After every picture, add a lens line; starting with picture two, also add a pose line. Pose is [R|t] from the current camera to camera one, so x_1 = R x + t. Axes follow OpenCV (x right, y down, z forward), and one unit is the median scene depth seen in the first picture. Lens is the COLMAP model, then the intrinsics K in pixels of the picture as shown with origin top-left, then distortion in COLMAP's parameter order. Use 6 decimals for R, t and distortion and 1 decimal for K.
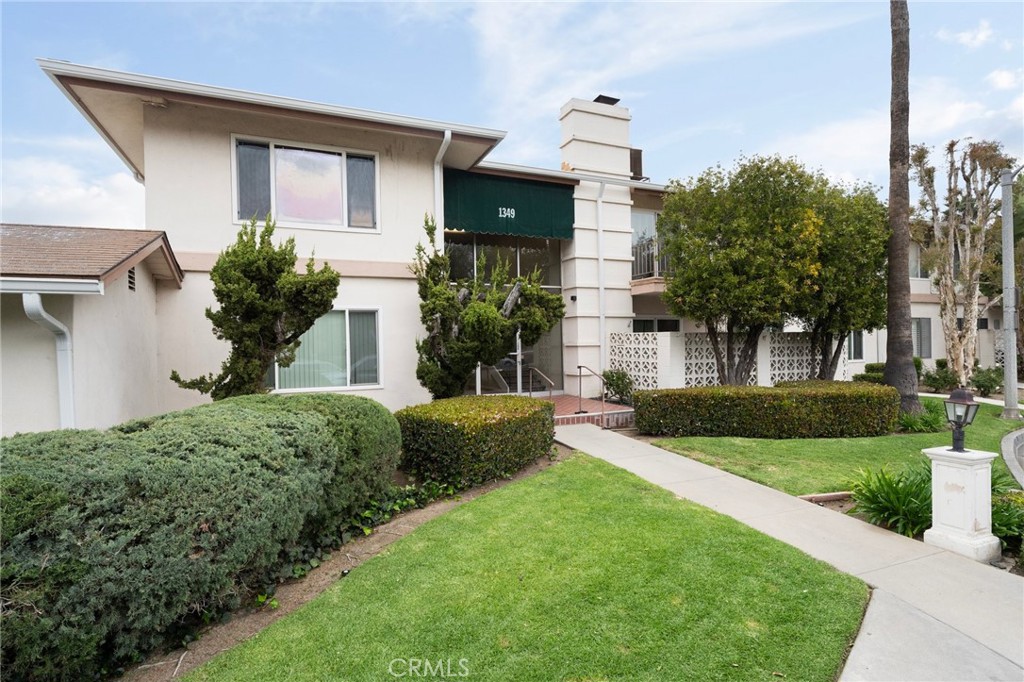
lens RADIAL K [[480.4, 0, 512.0], [0, 480.4, 341.0], [0, 0, 1]] dist [0.002982, 0.000709]
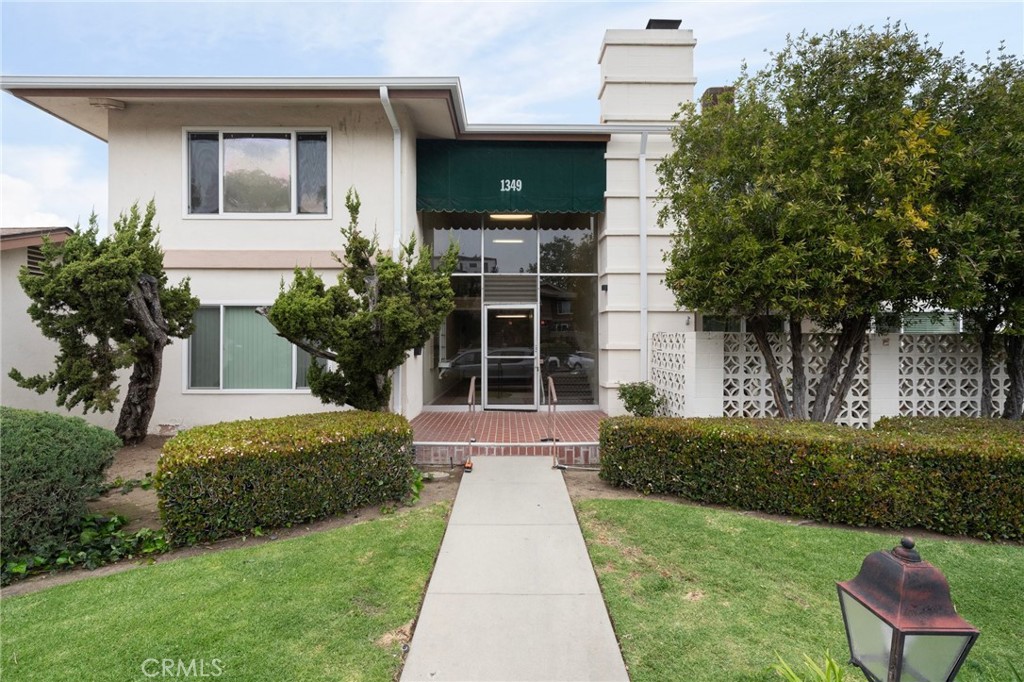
lens RADIAL K [[480.4, 0, 512.0], [0, 480.4, 341.0], [0, 0, 1]] dist [0.002982, 0.000709]
pose [[0.931542, 0.012987, -0.363402, 0.361537], [-0.012369, 0.999915, 0.004027, -0.006033], [0.363424, 0.000744, 0.931624, 0.294893]]
